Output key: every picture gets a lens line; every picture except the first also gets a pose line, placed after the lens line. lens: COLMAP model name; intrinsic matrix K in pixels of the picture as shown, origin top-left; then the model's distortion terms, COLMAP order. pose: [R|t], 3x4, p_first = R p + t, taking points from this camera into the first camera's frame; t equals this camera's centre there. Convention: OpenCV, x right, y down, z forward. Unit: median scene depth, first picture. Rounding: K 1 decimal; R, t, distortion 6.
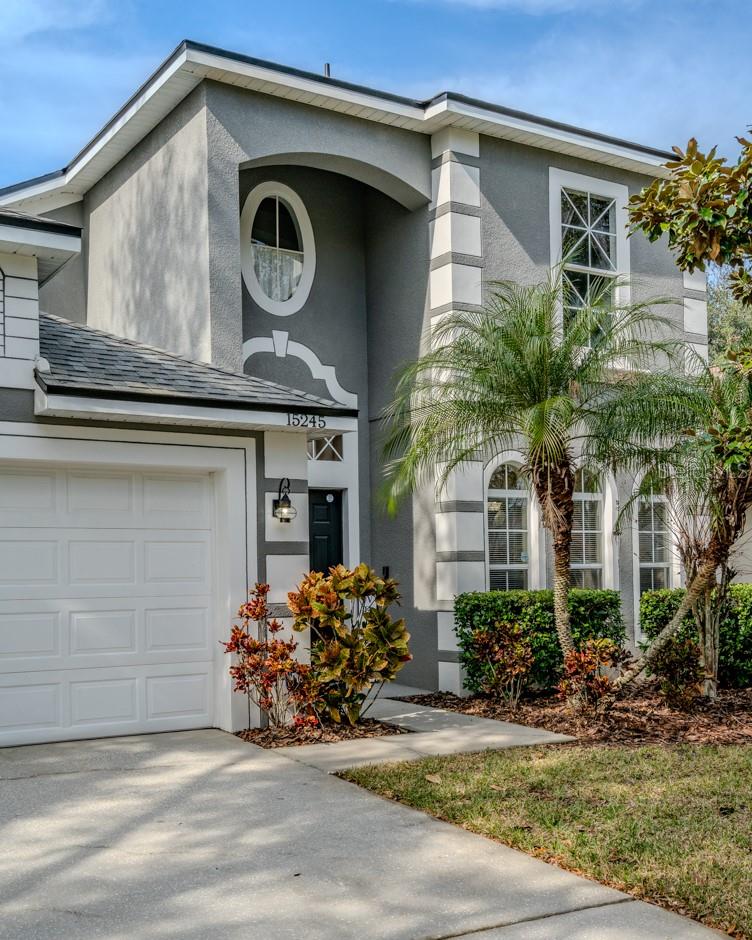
lens RADIAL K [[1048.4, 0, 376.0], [0, 1048.4, 470.3], [0, 0, 1]] dist [-0.025338, 0.000000]
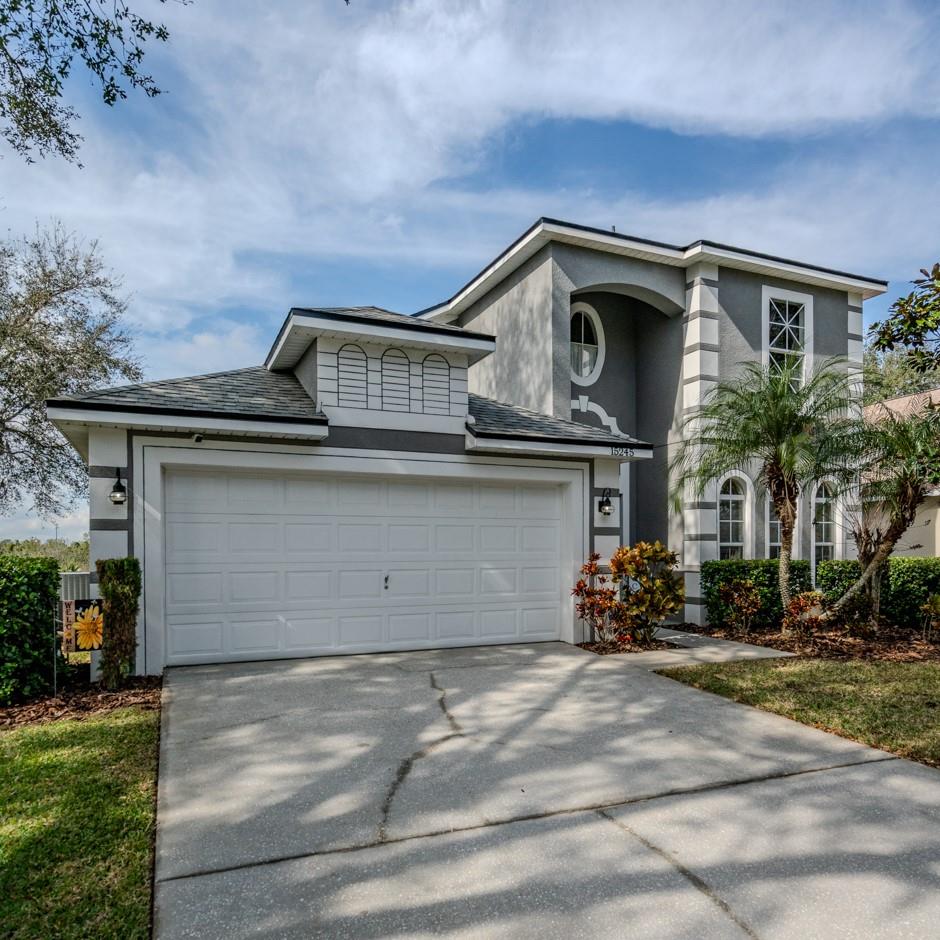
lens RADIAL K [[654.4, 0, 467.9], [0, 654.4, 497.3], [0, 0, 1]] dist [-0.046496, 0.004515]
pose [[0.985624, -0.000558, -0.168955, -0.126297], [0.004335, 0.999749, 0.021990, -0.000750], [0.168900, -0.022406, 0.985379, -0.020490]]
